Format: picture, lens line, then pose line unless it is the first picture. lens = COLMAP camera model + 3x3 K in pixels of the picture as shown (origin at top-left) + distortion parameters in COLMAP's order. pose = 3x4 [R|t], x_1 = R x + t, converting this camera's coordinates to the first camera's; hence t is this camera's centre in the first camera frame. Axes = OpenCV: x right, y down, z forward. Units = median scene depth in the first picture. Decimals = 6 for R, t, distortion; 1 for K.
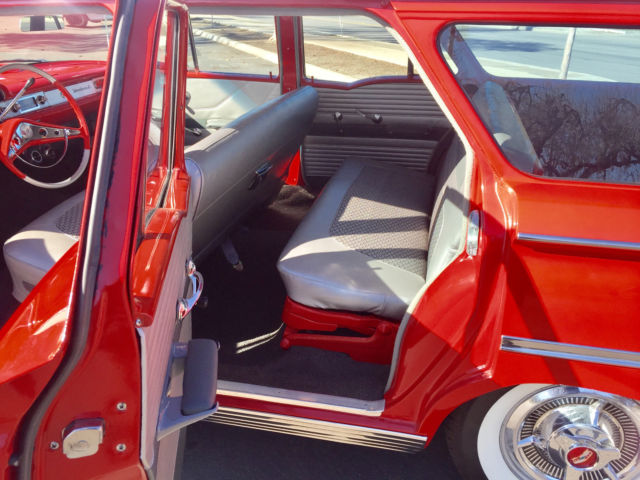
lens RADIAL K [[540.7, 0, 321.8], [0, 540.7, 237.7], [0, 0, 1]] dist [0.077761, -0.120270]
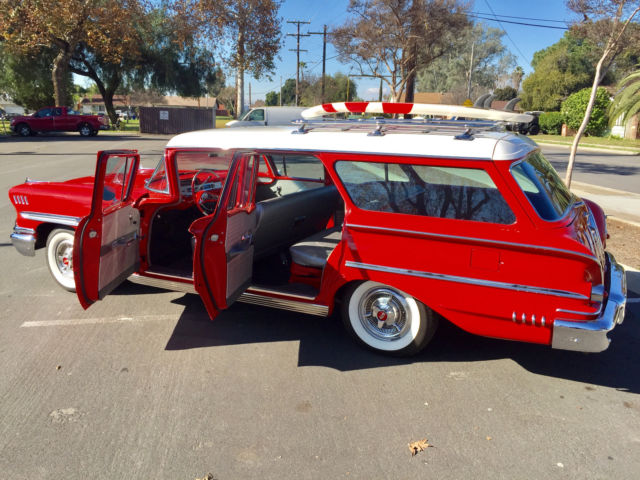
lens RADIAL K [[540.7, 0, 321.8], [0, 540.7, 237.7], [0, 0, 1]] dist [0.077761, -0.120270]
pose [[0.967871, 0.057987, -0.244669, 0.483672], [-0.105851, 0.976587, -0.187278, 0.328250], [0.228081, 0.207160, 0.951348, -0.979774]]
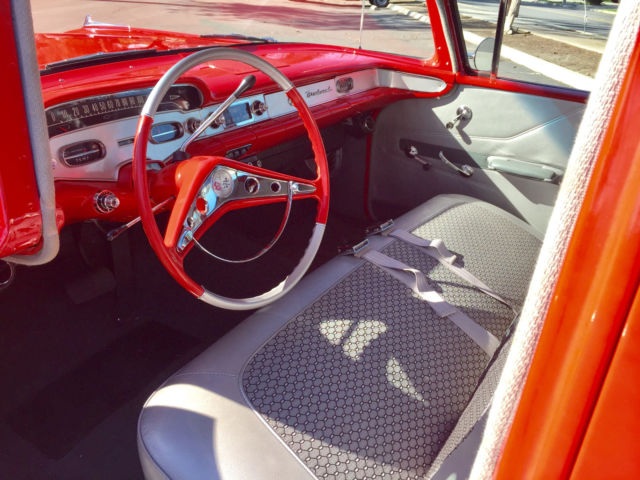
lens RADIAL K [[540.7, 0, 321.8], [0, 540.7, 237.7], [0, 0, 1]] dist [0.077761, -0.120270]
pose [[0.936624, 0.195429, -0.290762, -0.245026], [-0.188640, 0.980695, 0.051492, -0.155446], [0.295212, 0.006621, 0.955409, 0.449978]]
